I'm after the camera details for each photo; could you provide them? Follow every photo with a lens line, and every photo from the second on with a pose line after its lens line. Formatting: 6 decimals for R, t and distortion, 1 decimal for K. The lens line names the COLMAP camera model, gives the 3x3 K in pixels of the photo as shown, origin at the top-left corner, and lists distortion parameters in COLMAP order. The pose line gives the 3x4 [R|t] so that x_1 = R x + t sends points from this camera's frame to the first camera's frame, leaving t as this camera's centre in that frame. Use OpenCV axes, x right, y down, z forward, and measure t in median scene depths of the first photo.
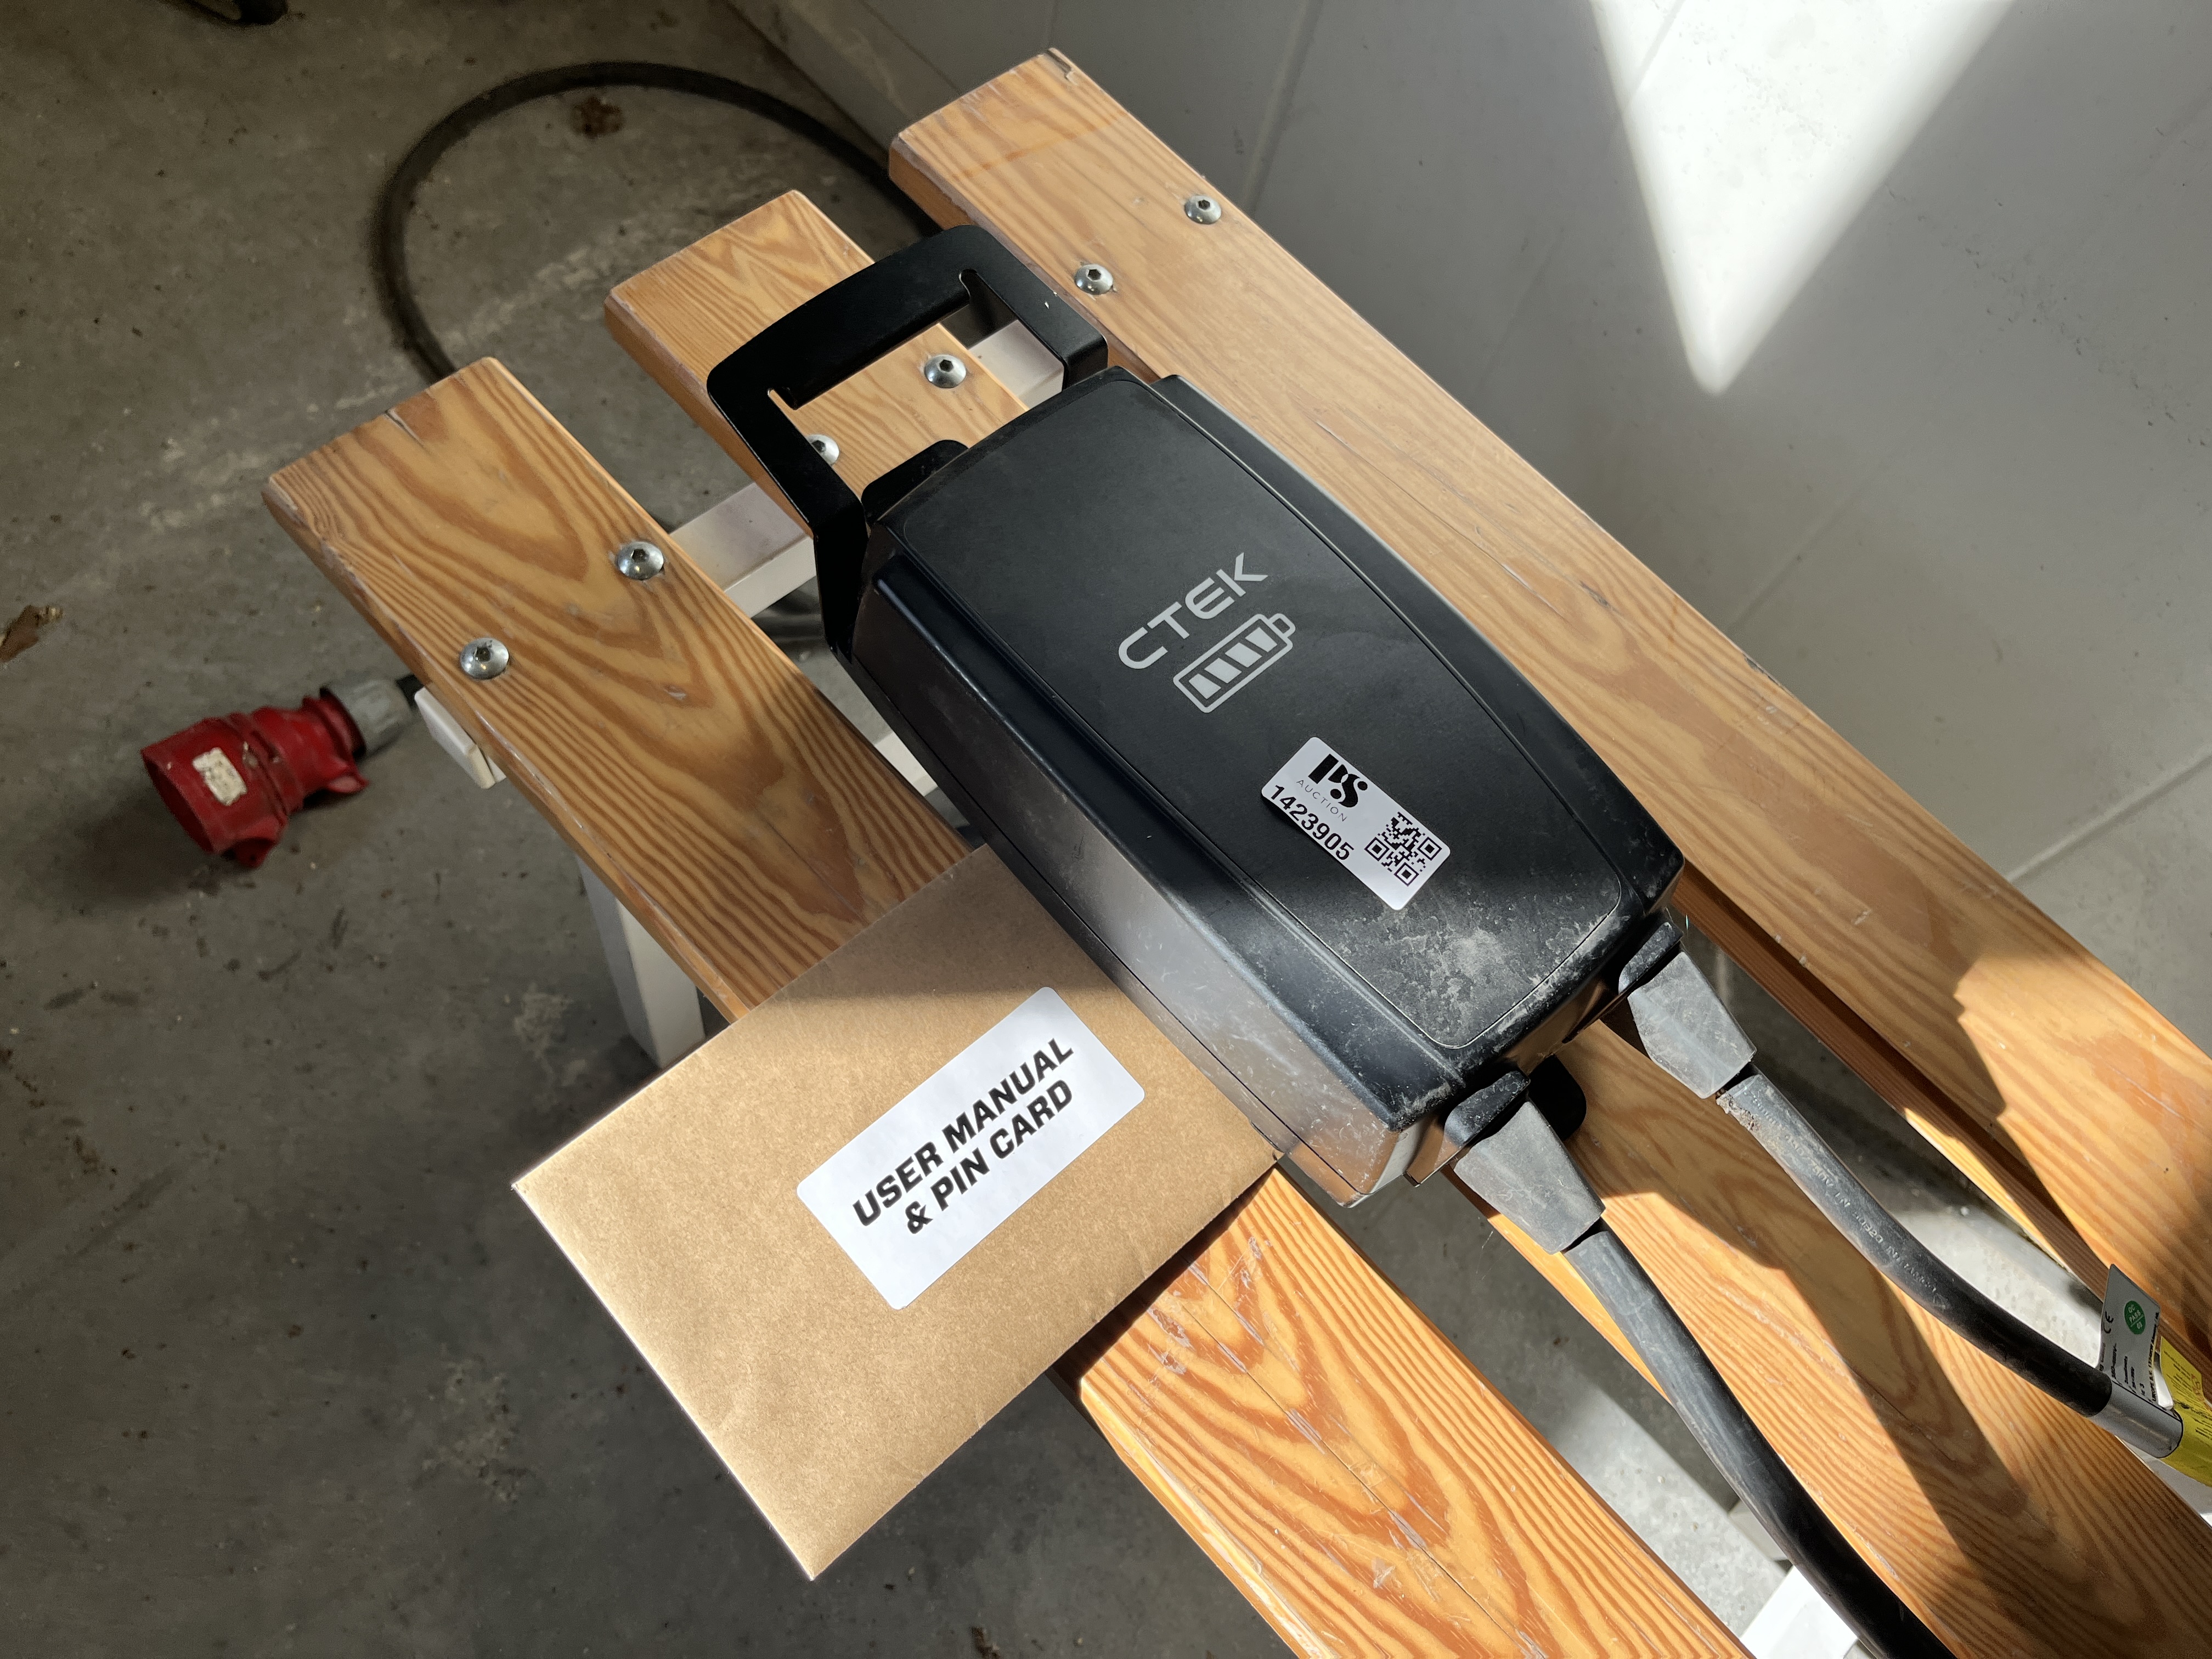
lens RADIAL K [[1692.9, 0, 1097.9], [0, 1692.9, 824.4], [0, 0, 1]] dist [0.042587, -0.052895]
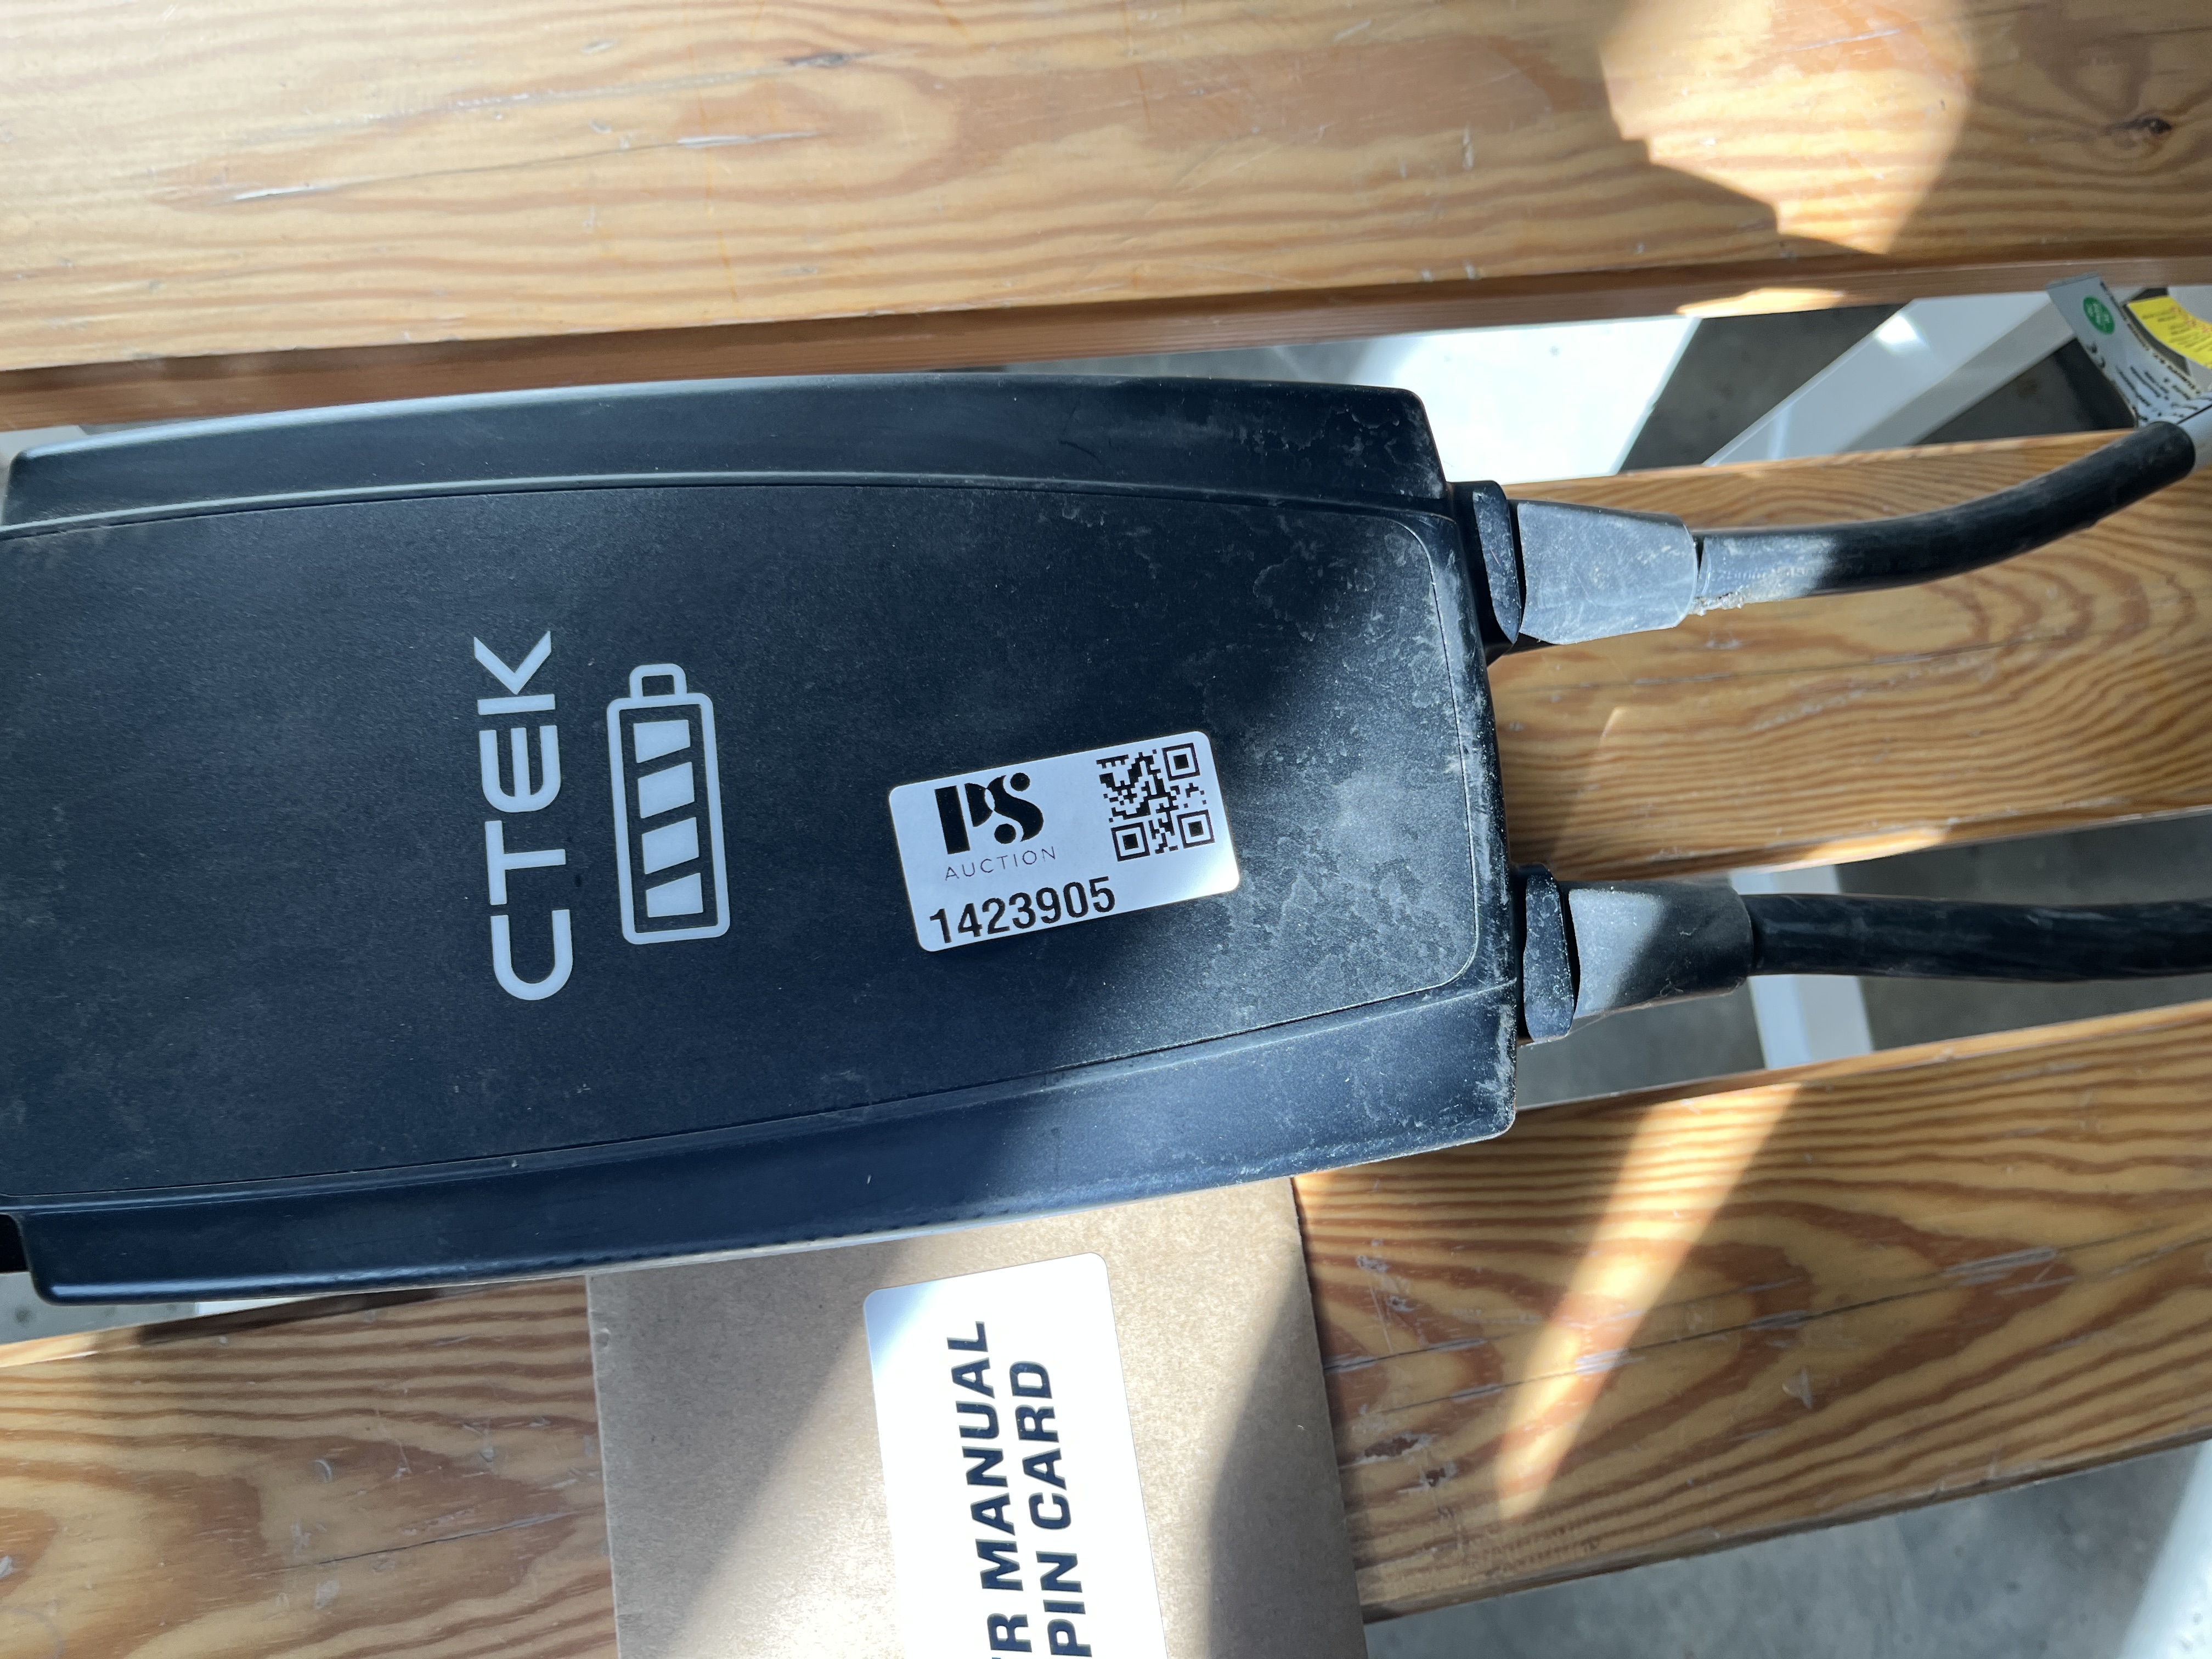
lens RADIAL K [[1708.0, 0, 1098.4], [0, 1708.0, 836.3], [0, 0, 1]] dist [0.081676, -0.166955]
pose [[0.592075, -0.800483, 0.093137, 0.102773], [0.692800, 0.564621, 0.448589, -0.231626], [-0.411675, -0.201073, 0.888872, 0.484885]]
